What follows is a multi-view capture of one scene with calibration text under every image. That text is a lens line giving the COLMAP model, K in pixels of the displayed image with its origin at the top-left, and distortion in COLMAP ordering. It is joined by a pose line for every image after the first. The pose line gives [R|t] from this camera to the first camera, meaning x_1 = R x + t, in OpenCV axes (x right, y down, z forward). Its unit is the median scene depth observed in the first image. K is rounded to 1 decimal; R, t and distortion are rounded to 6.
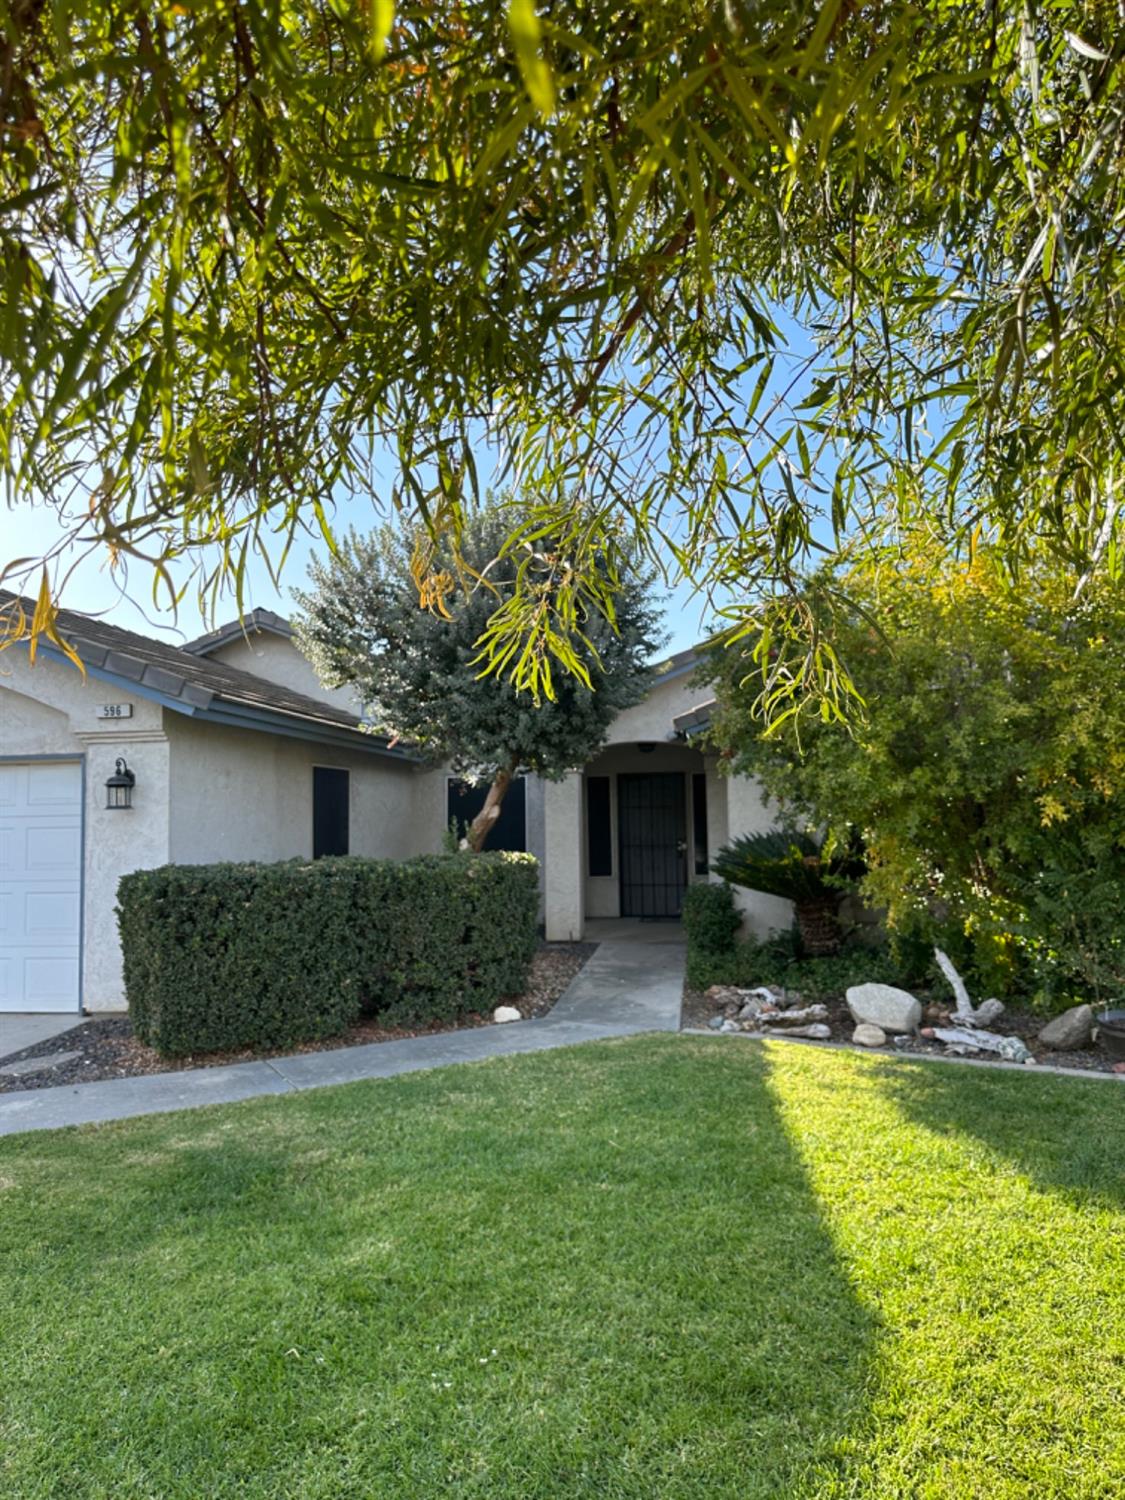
lens RADIAL K [[1067.3, 0, 566.2], [0, 1067.3, 750.3], [0, 0, 1]] dist [0.137589, -0.171603]
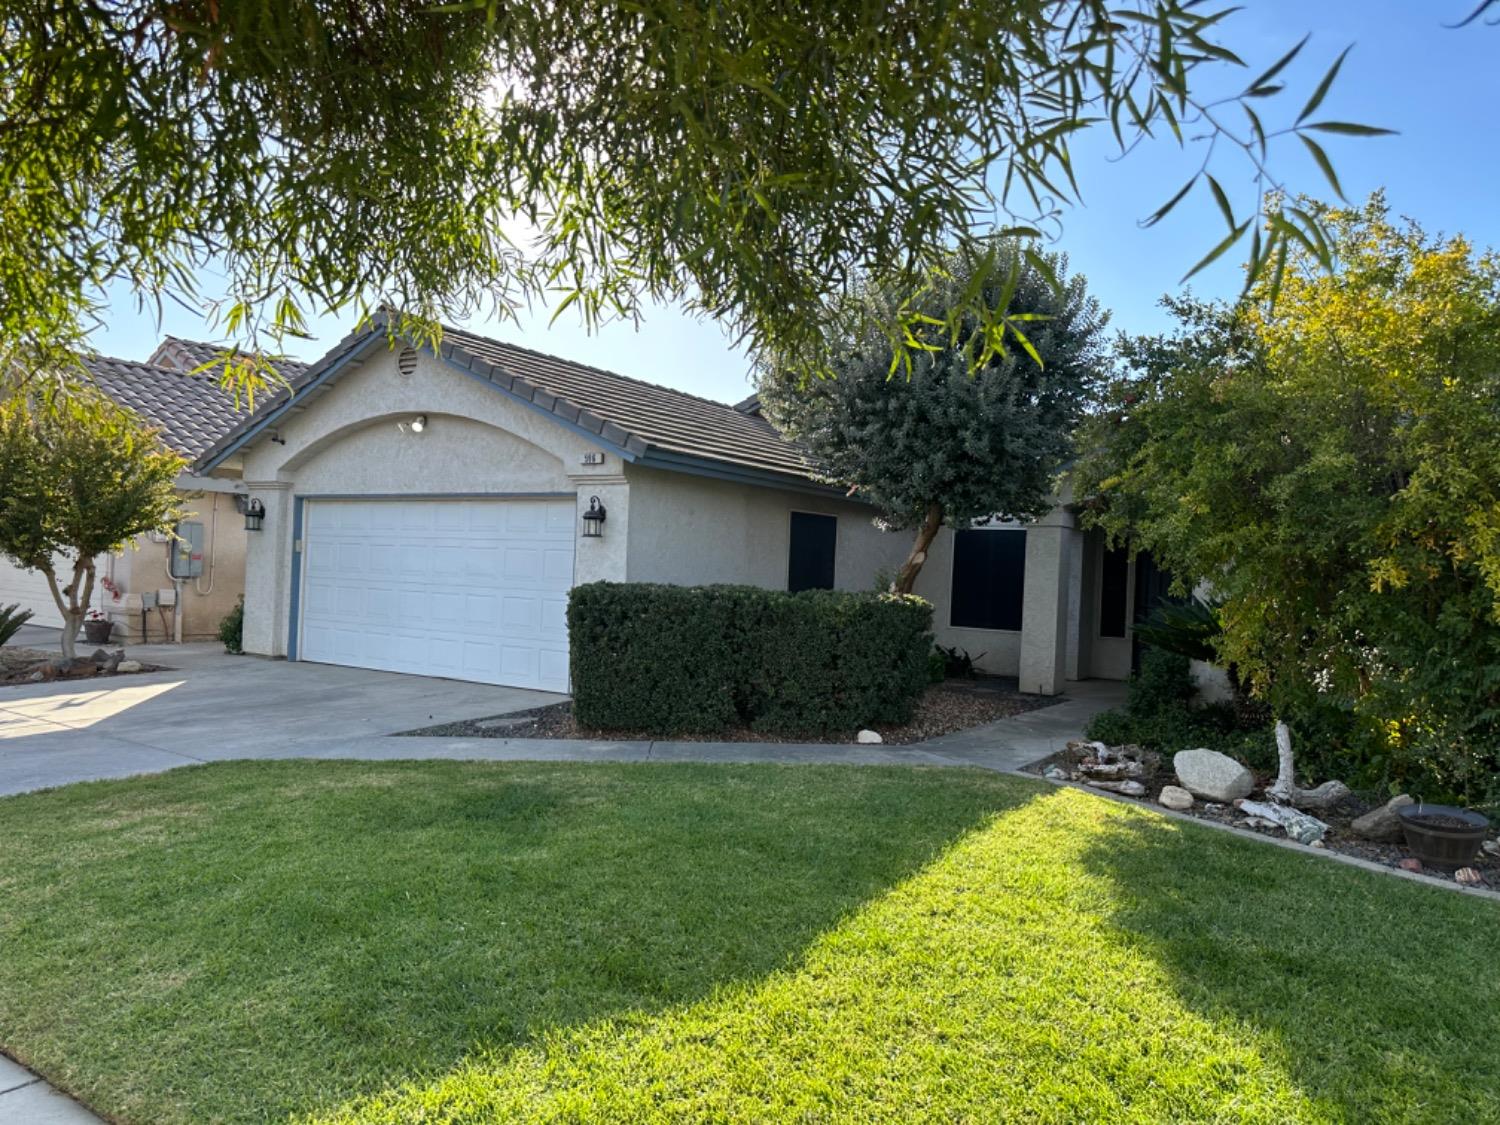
lens RADIAL K [[1067.3, 0, 750.0], [0, 1067.3, 562.5], [0, 0, 1]] dist [0.137589, -0.171603]
pose [[0.887712, 0.051469, -0.457513, 0.341077], [-0.027619, 0.997895, 0.058671, 0.006400], [0.459569, -0.039447, 0.887265, -0.023515]]
